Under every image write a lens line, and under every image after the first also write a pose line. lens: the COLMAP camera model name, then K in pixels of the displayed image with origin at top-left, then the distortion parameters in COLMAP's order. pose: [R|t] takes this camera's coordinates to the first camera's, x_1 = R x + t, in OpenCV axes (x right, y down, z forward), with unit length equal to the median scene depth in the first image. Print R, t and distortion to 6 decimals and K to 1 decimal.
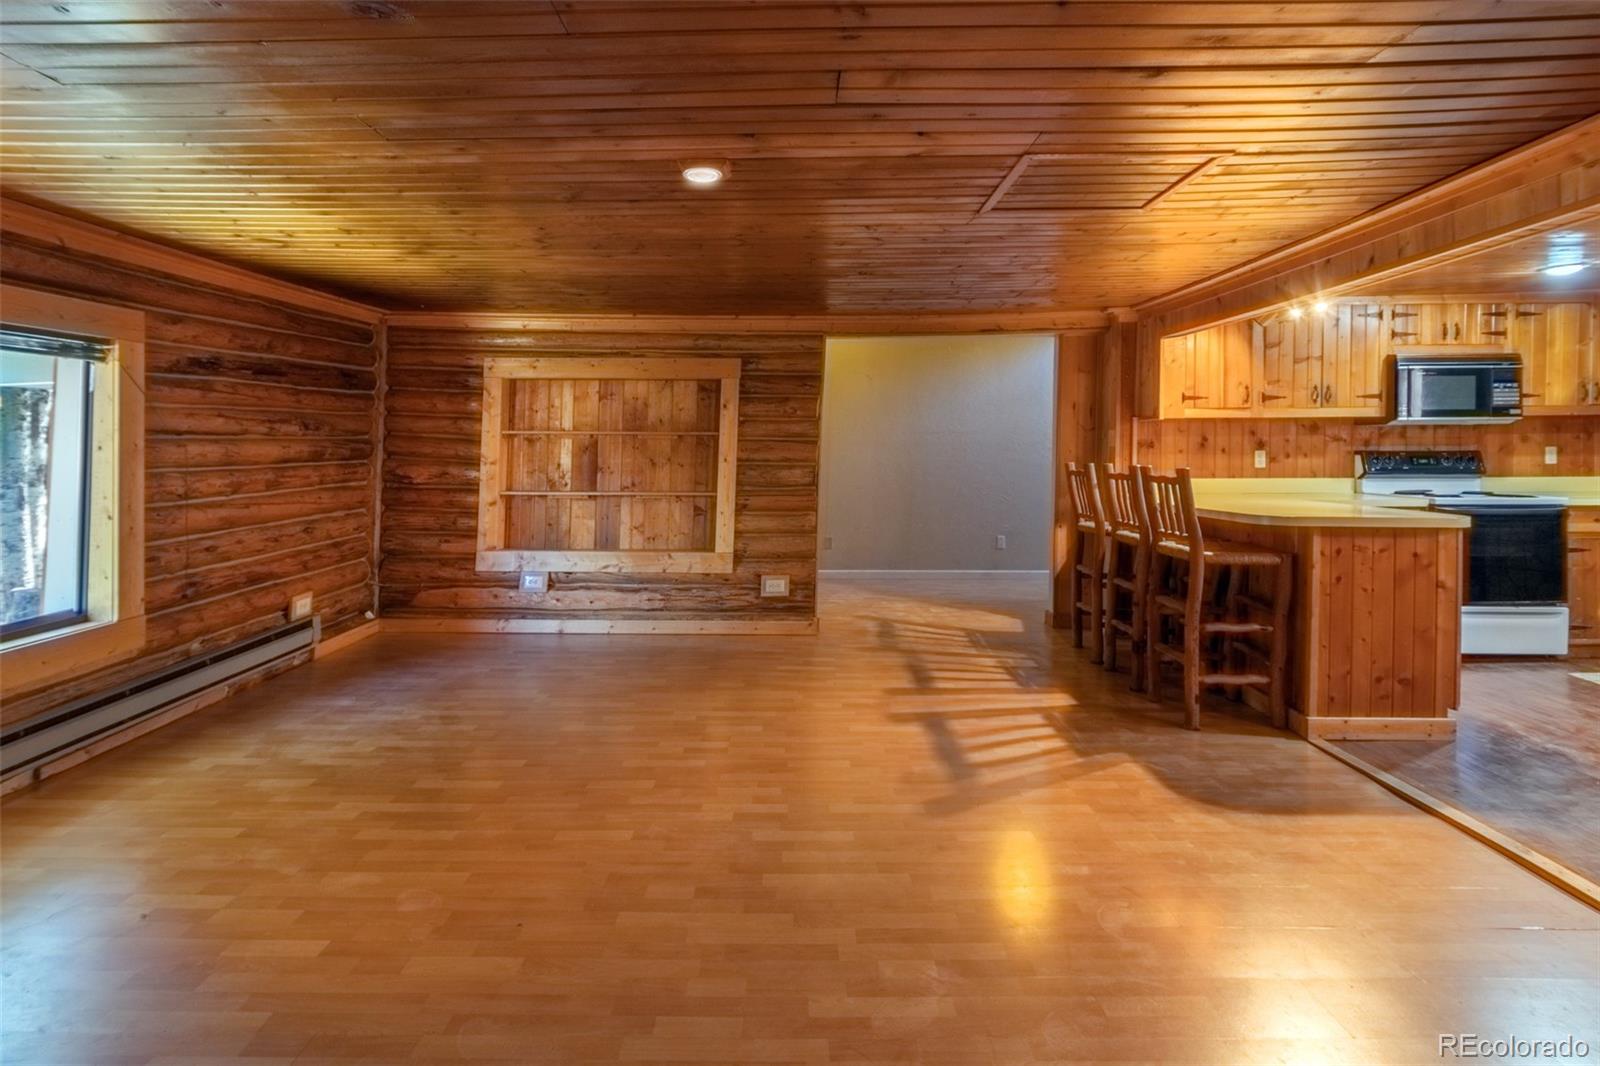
lens RADIAL K [[764.4, 0, 805.5], [0, 764.4, 492.0], [0, 0, 1]] dist [-0.002576, -0.000886]
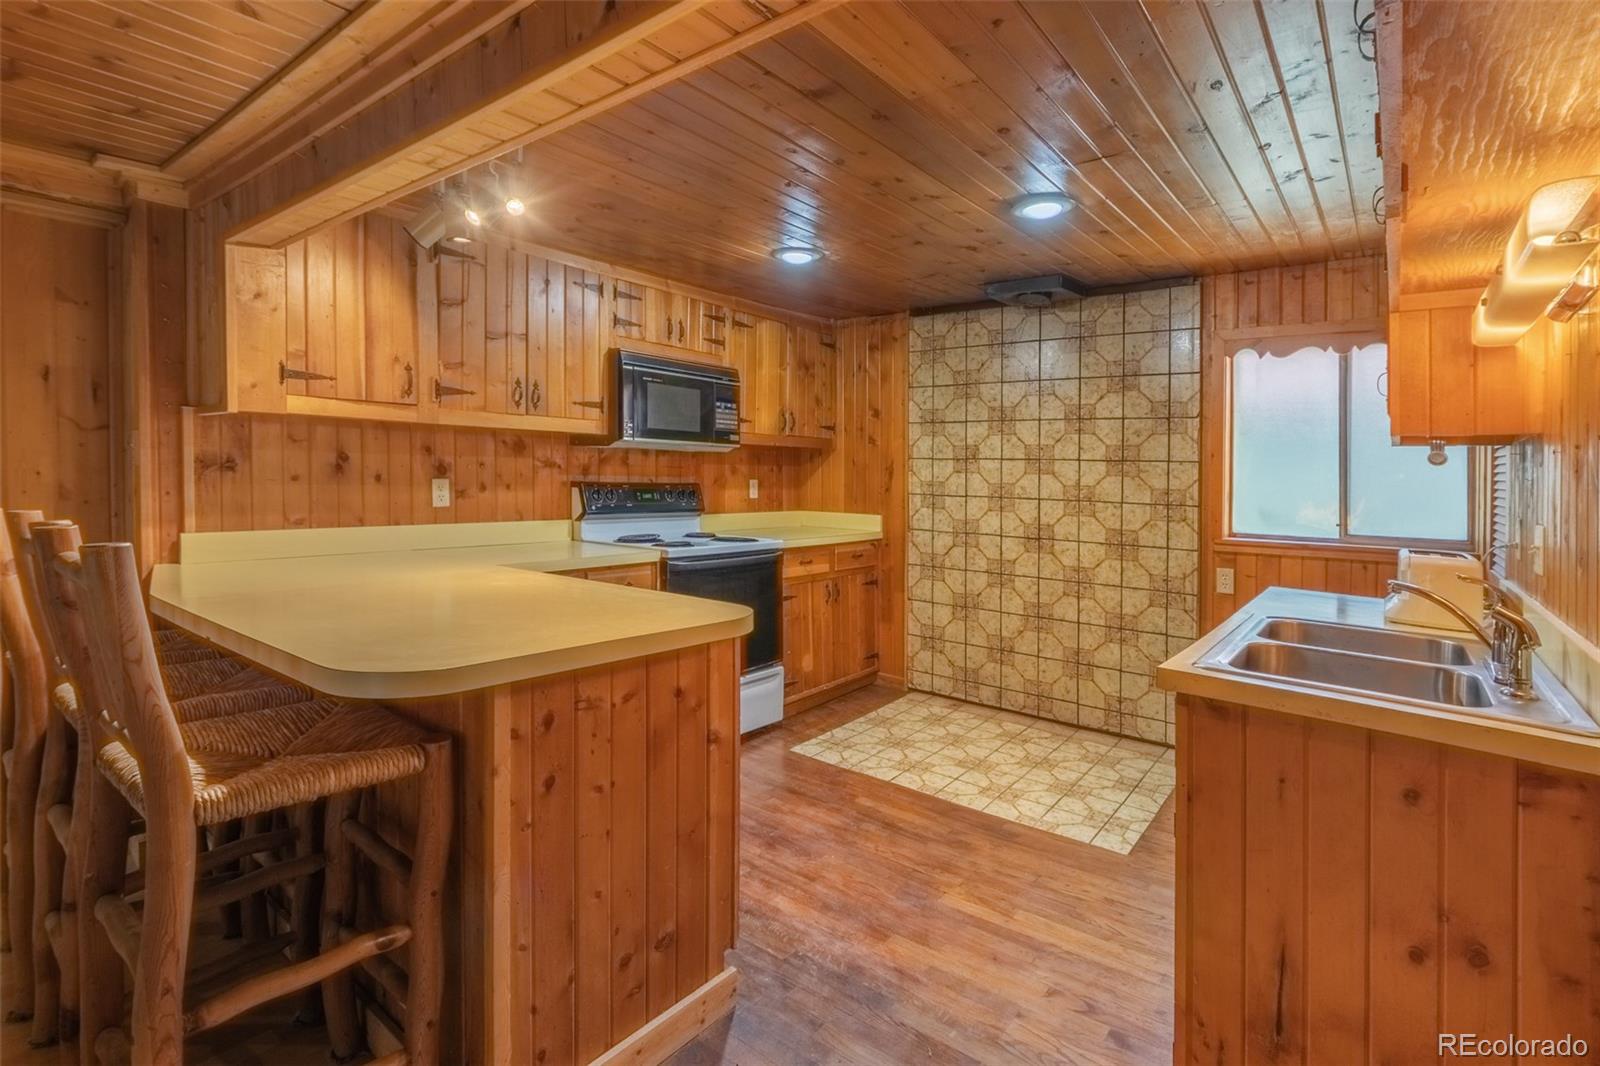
lens RADIAL K [[764.4, 0, 805.5], [0, 764.4, 492.0], [0, 0, 1]] dist [-0.002576, -0.000886]
pose [[0.602042, 0.001816, 0.798462, 0.303048], [0.019579, 0.999663, -0.017036, -0.029823], [-0.798224, 0.025889, 0.601804, 0.426612]]
